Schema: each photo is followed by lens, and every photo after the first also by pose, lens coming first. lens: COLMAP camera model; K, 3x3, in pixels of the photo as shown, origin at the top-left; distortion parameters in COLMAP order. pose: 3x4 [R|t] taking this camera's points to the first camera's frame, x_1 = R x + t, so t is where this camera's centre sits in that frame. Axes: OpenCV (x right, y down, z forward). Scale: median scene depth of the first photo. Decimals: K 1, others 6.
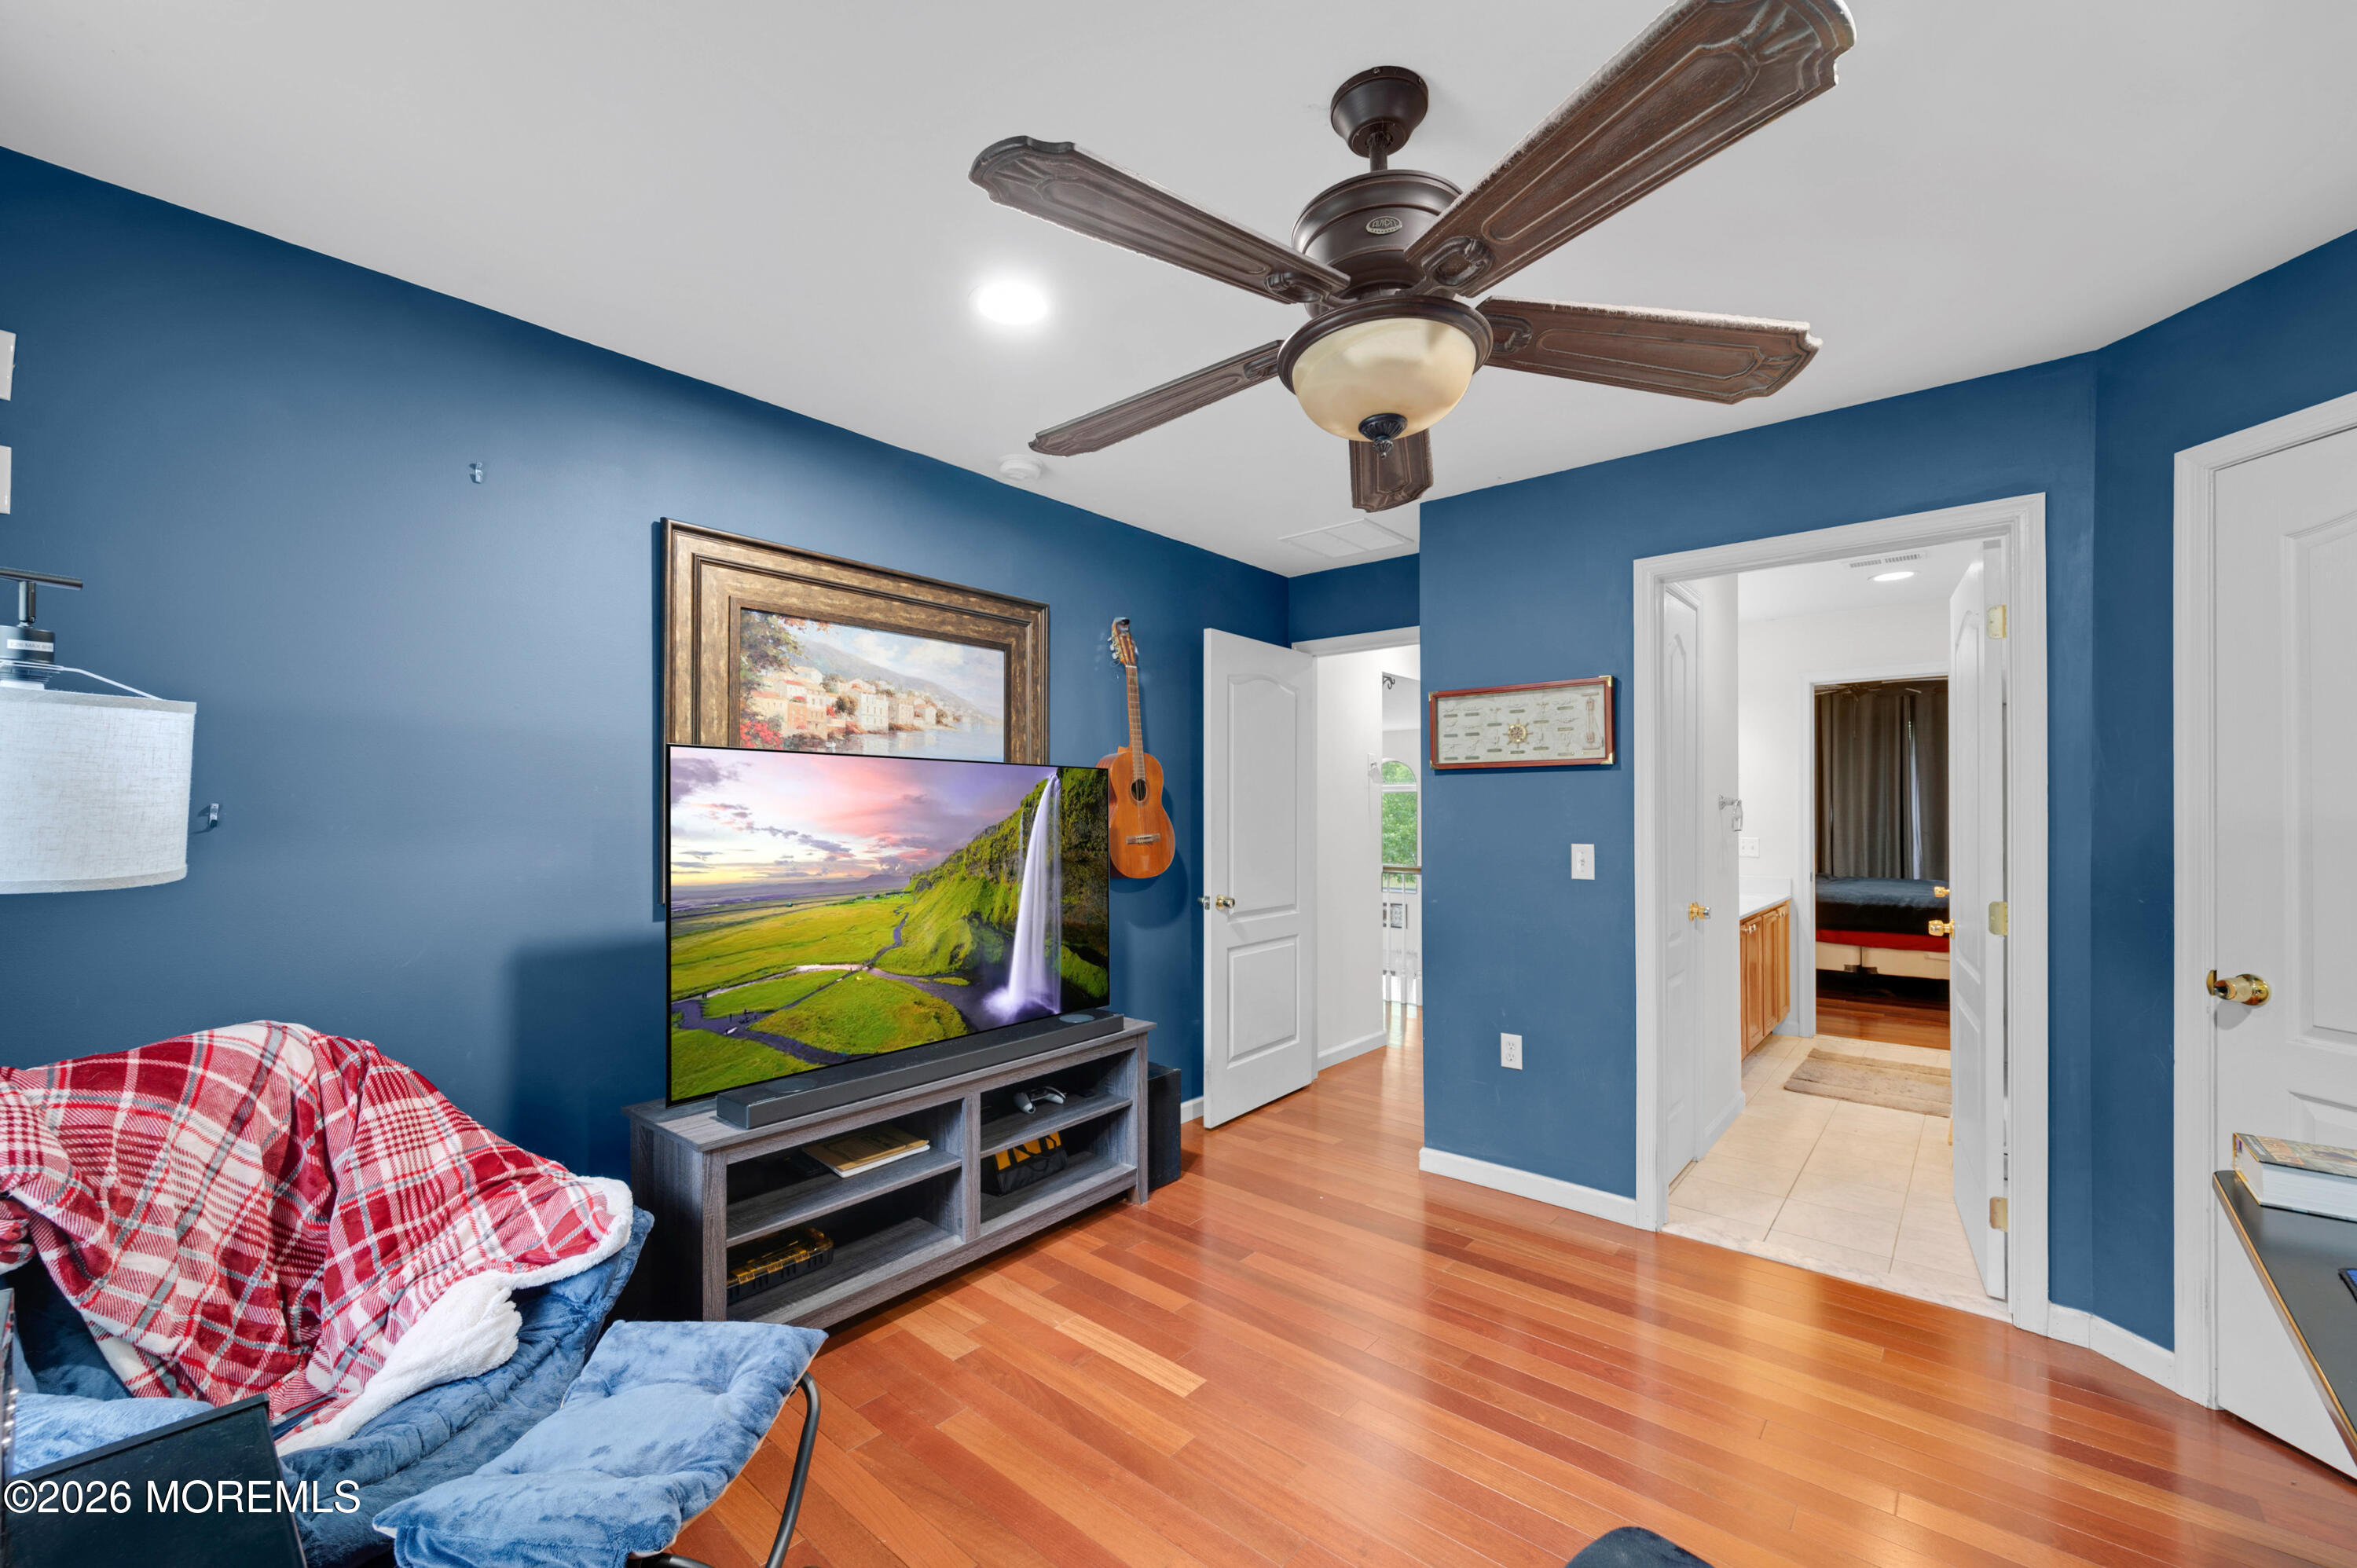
lens RADIAL K [[933.9, 0, 1171.4], [0, 933.9, 798.1], [0, 0, 1]] dist [0.001905, 0.000076]
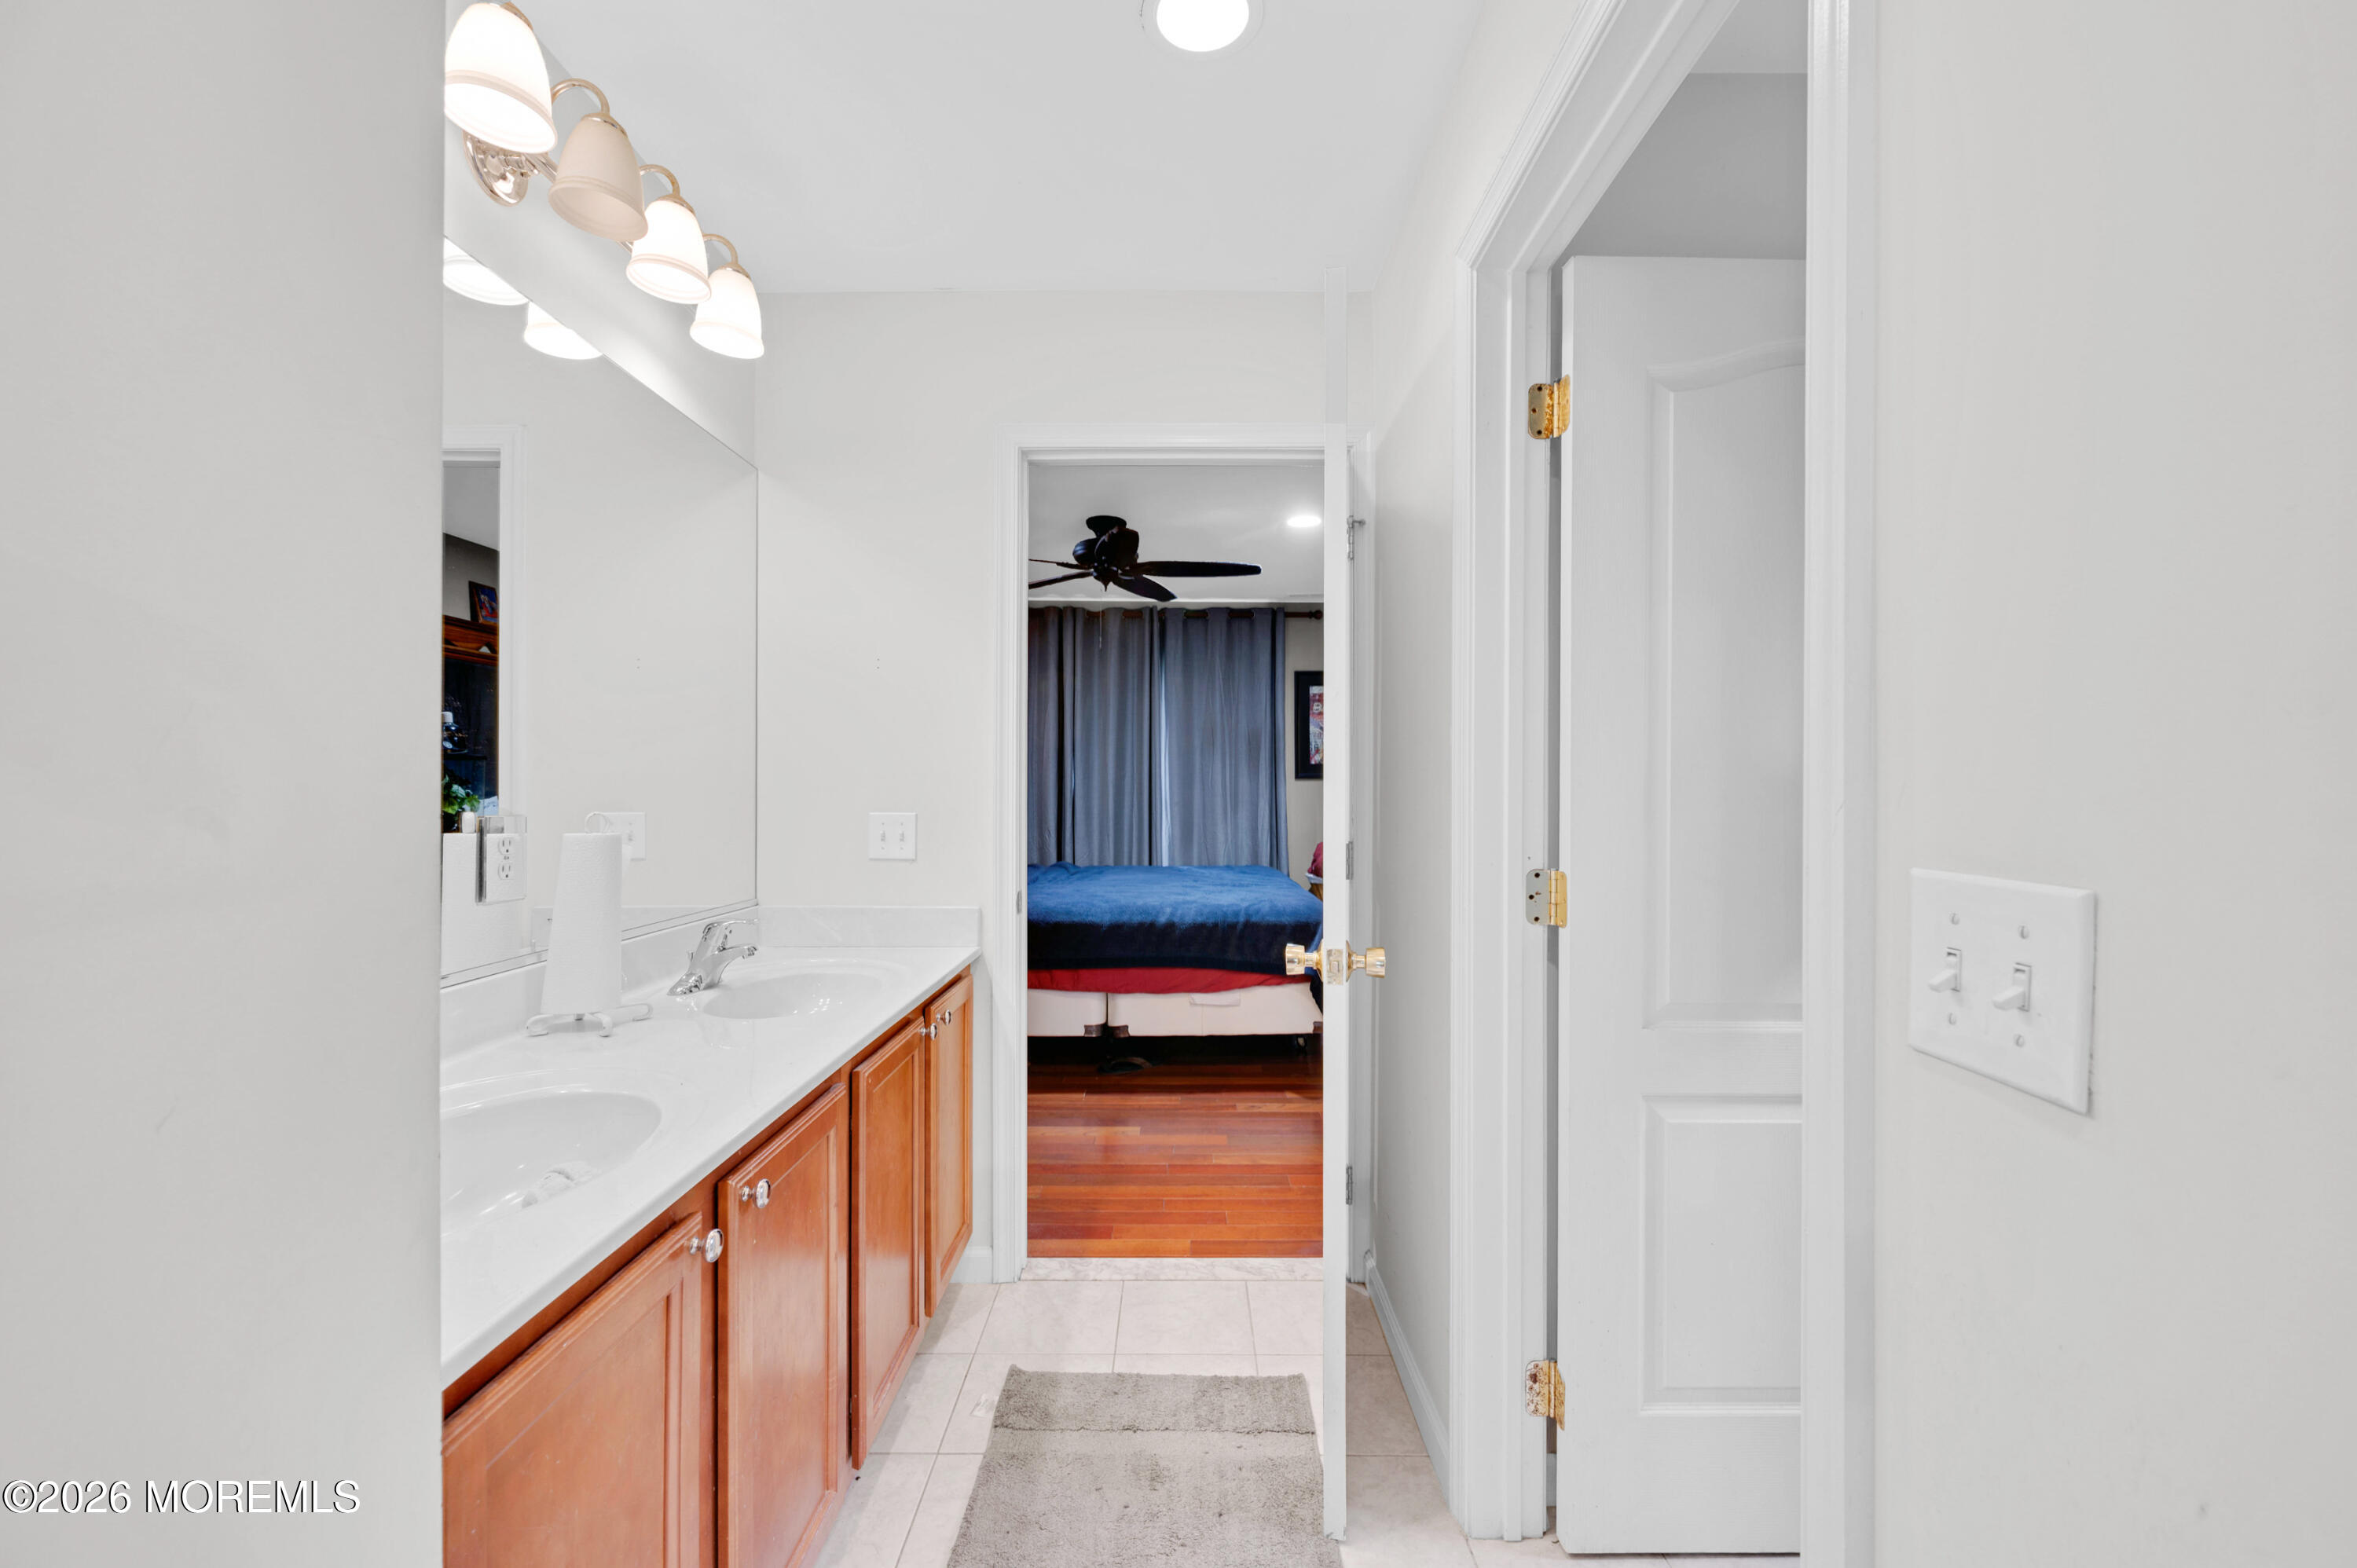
lens RADIAL K [[933.9, 0, 1177.1], [0, 933.9, 788.0], [0, 0, 1]] dist [0.001905, 0.000076]
pose [[0.754298, 0.001318, 0.656531, 0.351651], [-0.006171, 0.999968, 0.005083, 0.023192], [-0.656503, -0.007885, 0.754282, 0.483210]]
